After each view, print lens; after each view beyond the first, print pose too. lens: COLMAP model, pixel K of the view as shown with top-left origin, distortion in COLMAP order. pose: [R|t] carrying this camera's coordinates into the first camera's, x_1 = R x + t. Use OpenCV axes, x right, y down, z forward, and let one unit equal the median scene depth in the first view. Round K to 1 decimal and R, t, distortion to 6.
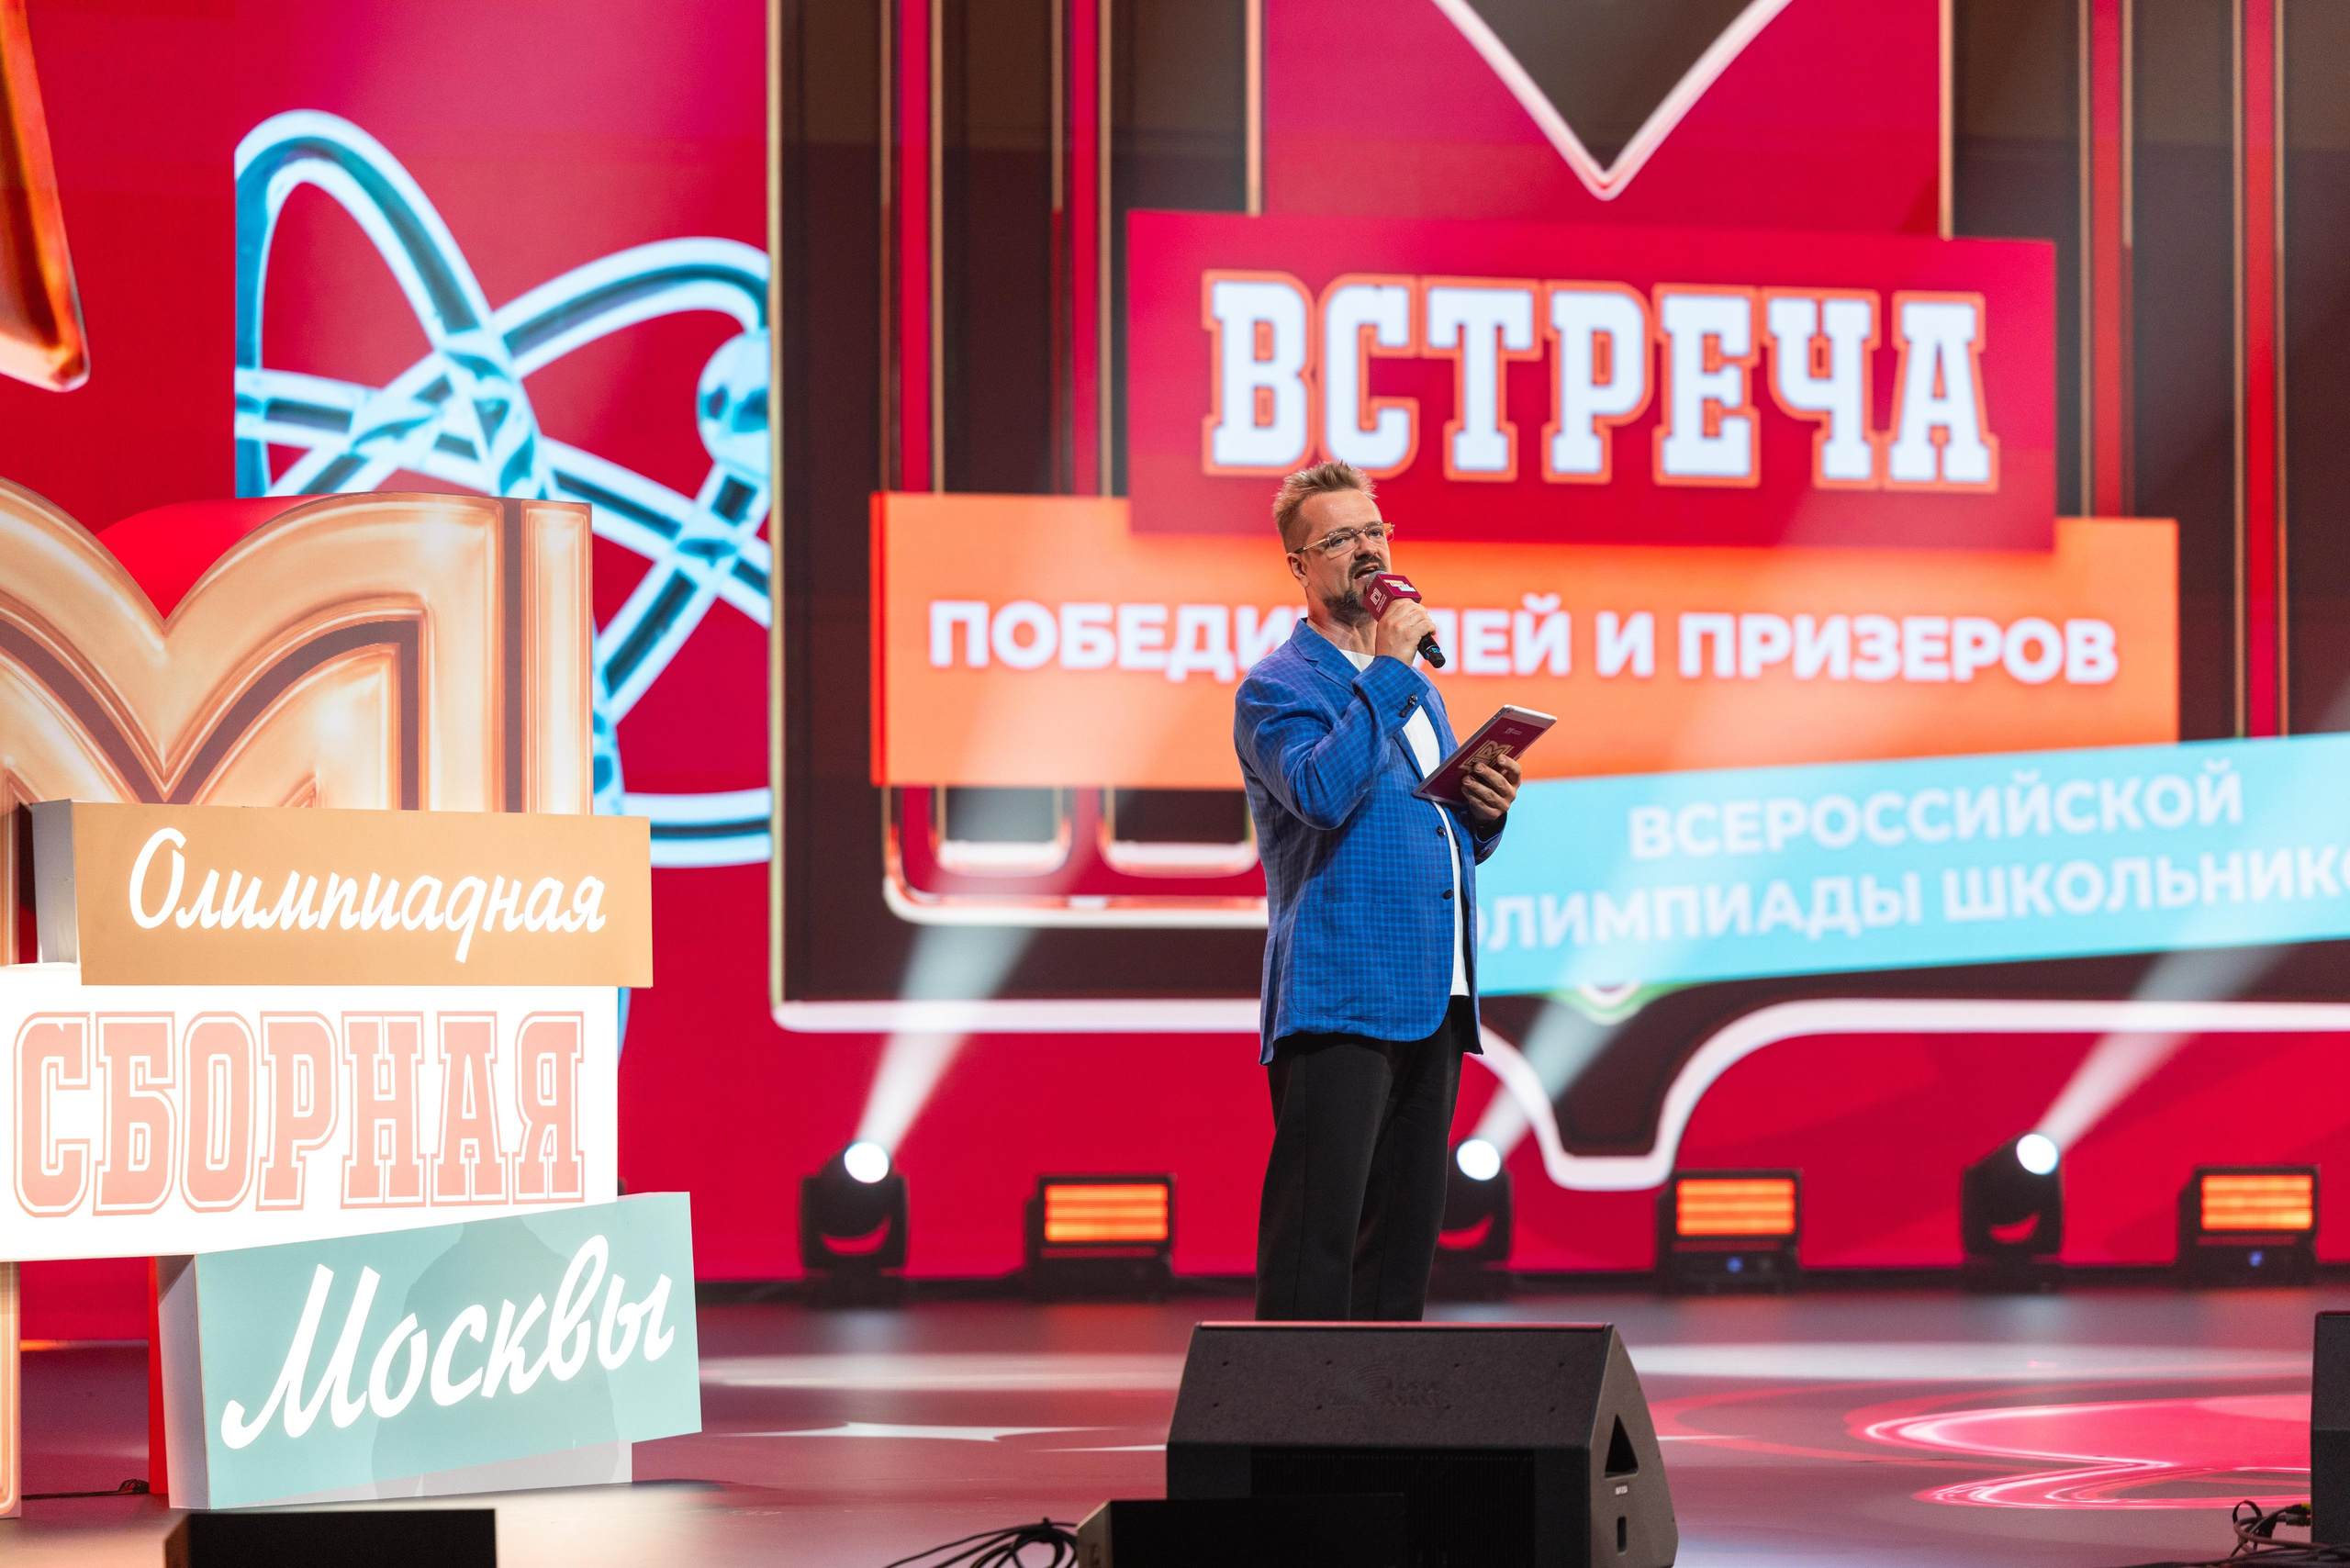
lens RADIAL K [[9399.7, 0, 1175.0], [0, 9399.7, 784.0], [0, 0, 1]] dist [-0.041379, -3.697521]
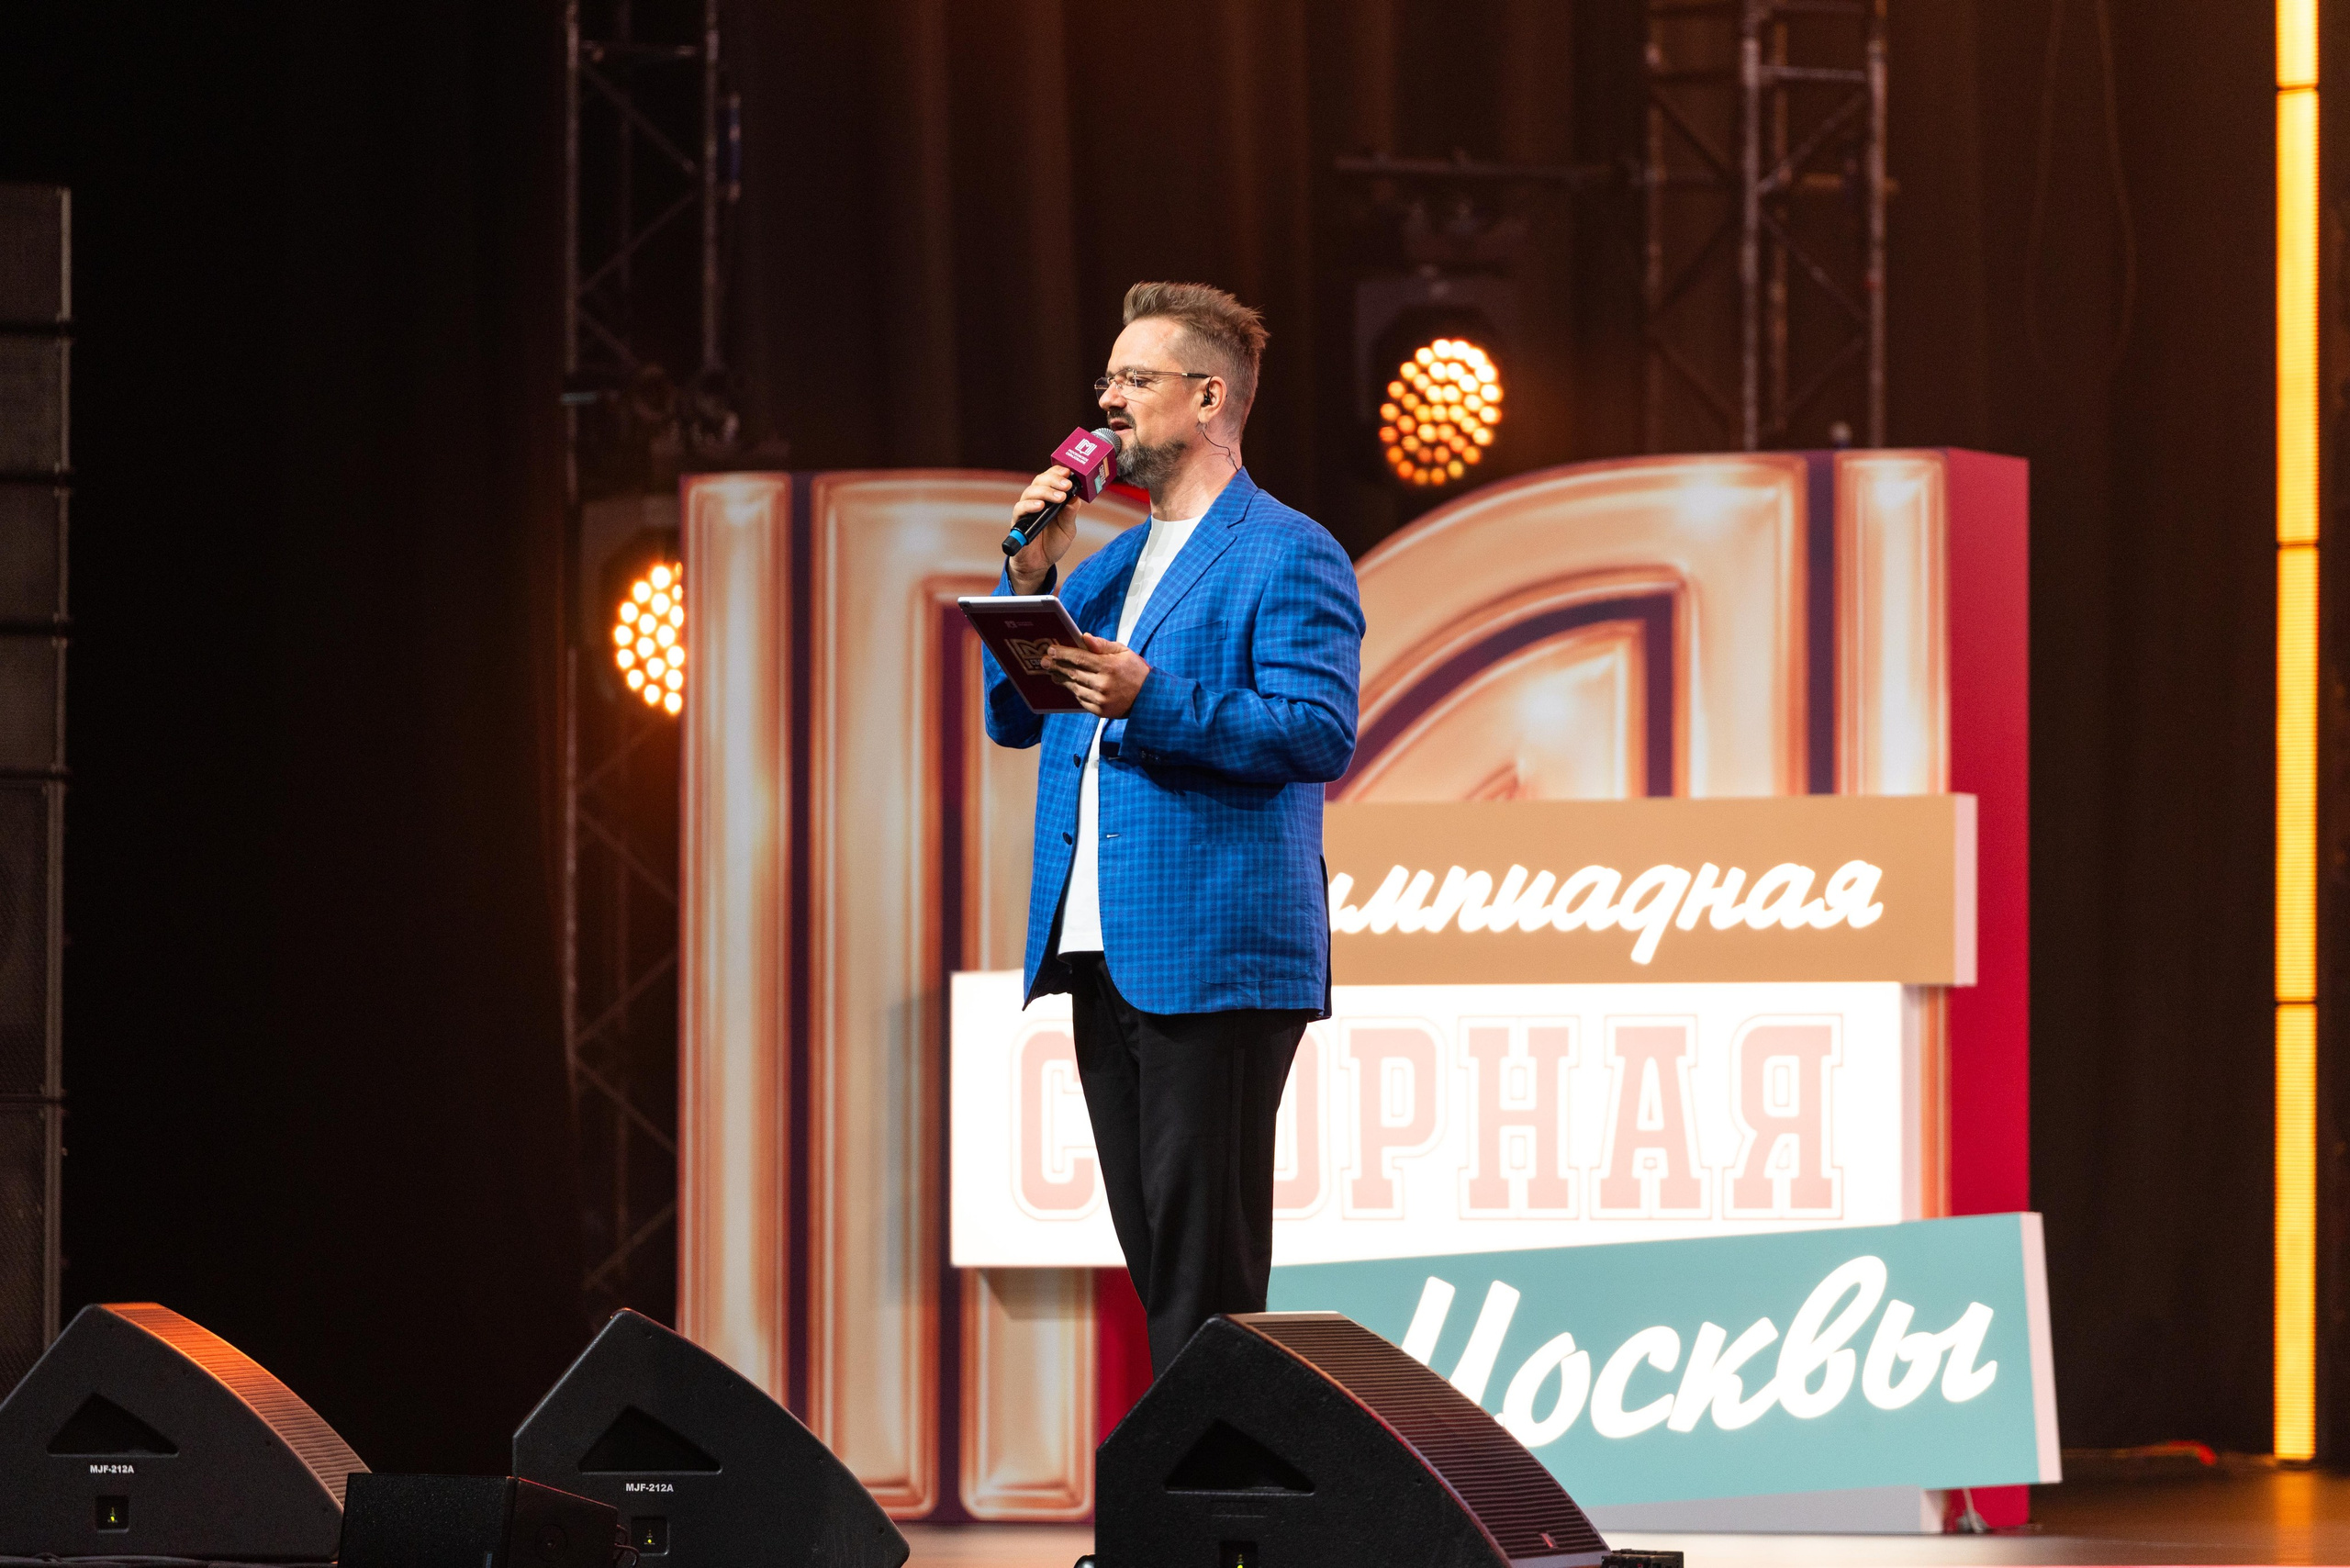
lens RADIAL K [[13249.8, 0, 1175.0], [0, 13249.8, 784.0], [0, 0, 1]] dist [-0.027182, -2.455174]
pose [[0.216041, -0.025342, -0.976055, 1.208277], [0.026271, 0.999452, -0.020135, 0.026991], [0.976031, -0.021292, 0.216588, 0.677119]]
